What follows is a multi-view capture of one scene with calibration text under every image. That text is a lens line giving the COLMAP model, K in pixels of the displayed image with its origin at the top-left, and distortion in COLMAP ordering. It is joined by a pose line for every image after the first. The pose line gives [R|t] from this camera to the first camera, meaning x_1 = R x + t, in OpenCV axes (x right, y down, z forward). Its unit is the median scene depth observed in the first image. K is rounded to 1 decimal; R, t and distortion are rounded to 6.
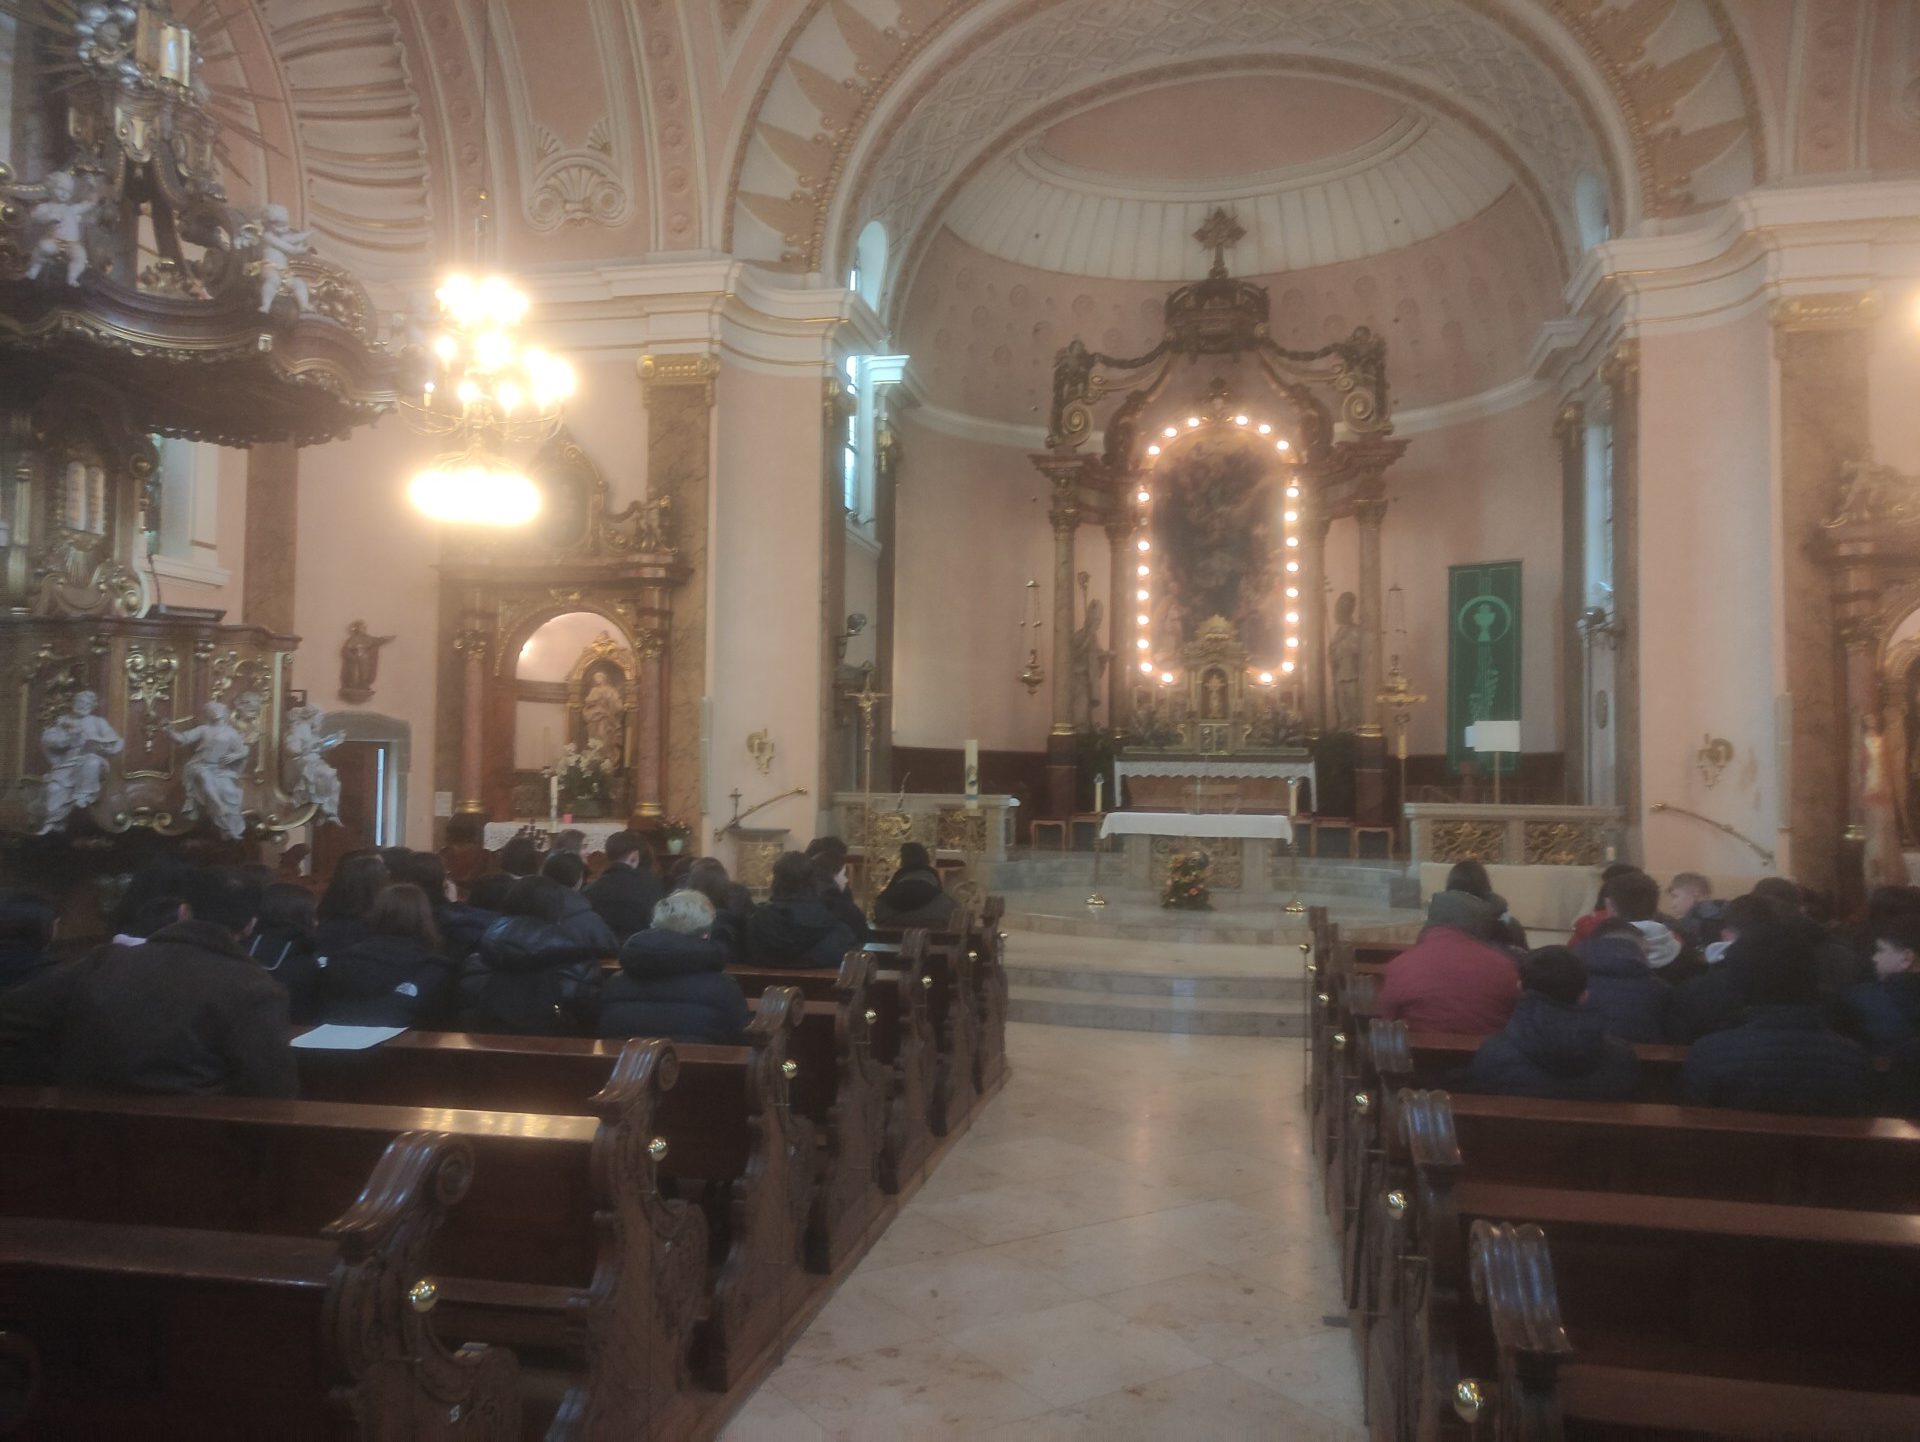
lens RADIAL K [[1397.3, 0, 932.5], [0, 1397.3, 733.0], [0, 0, 1]] dist [0.057828, -0.029002]
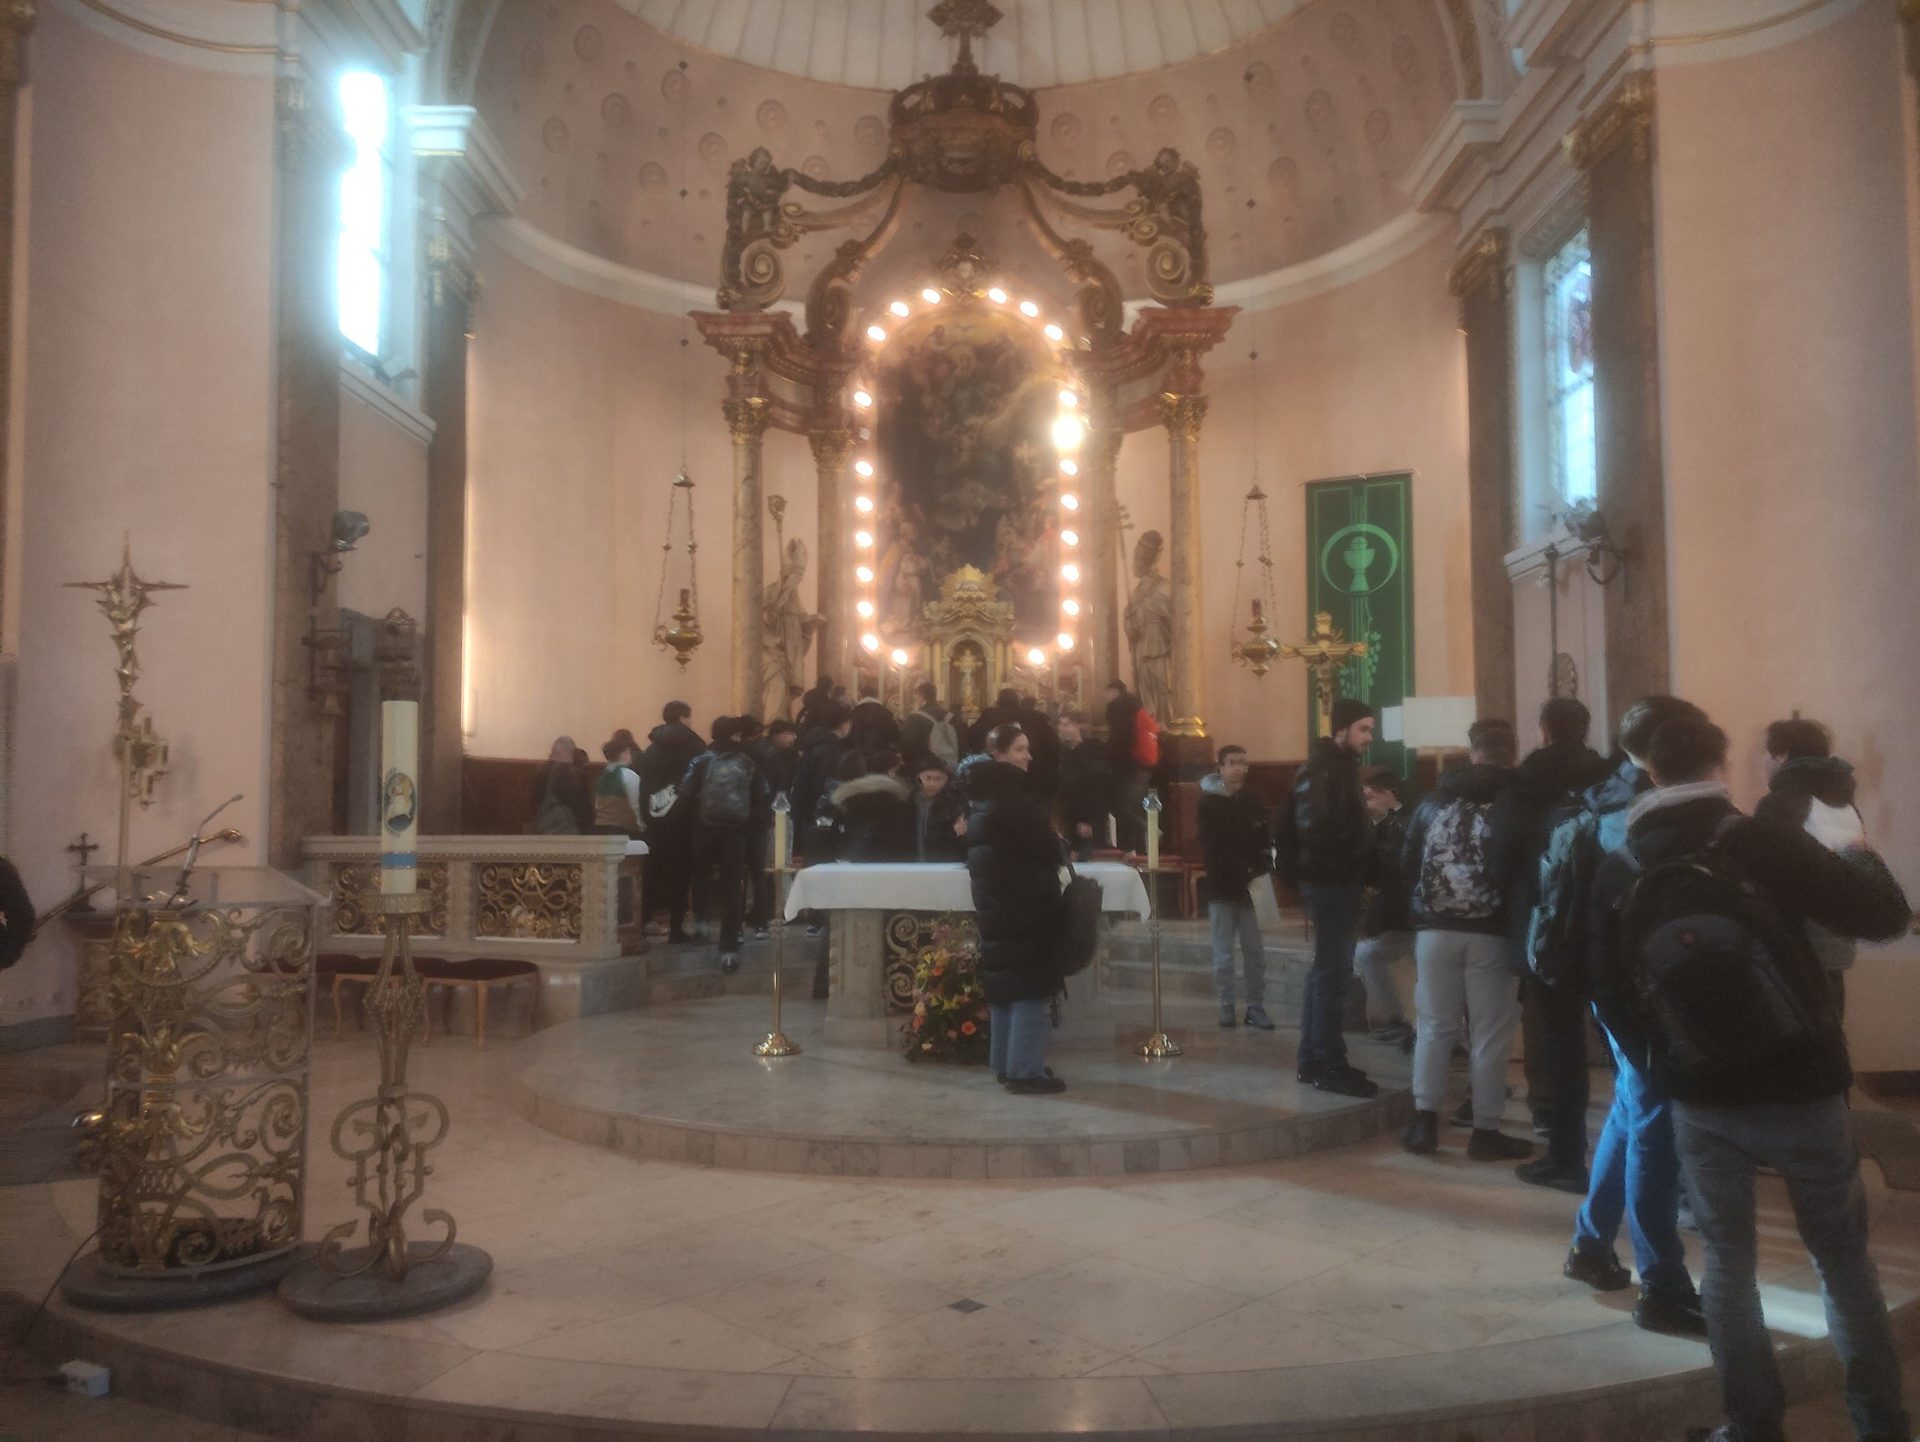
lens RADIAL K [[1397.3, 0, 932.5], [0, 1397.3, 733.0], [0, 0, 1]] dist [0.057828, -0.029002]
pose [[0.980887, -0.006990, 0.194453, 0.051552], [0.010500, 0.999800, -0.017029, 0.011557], [-0.194295, 0.018746, 0.980764, 0.338540]]
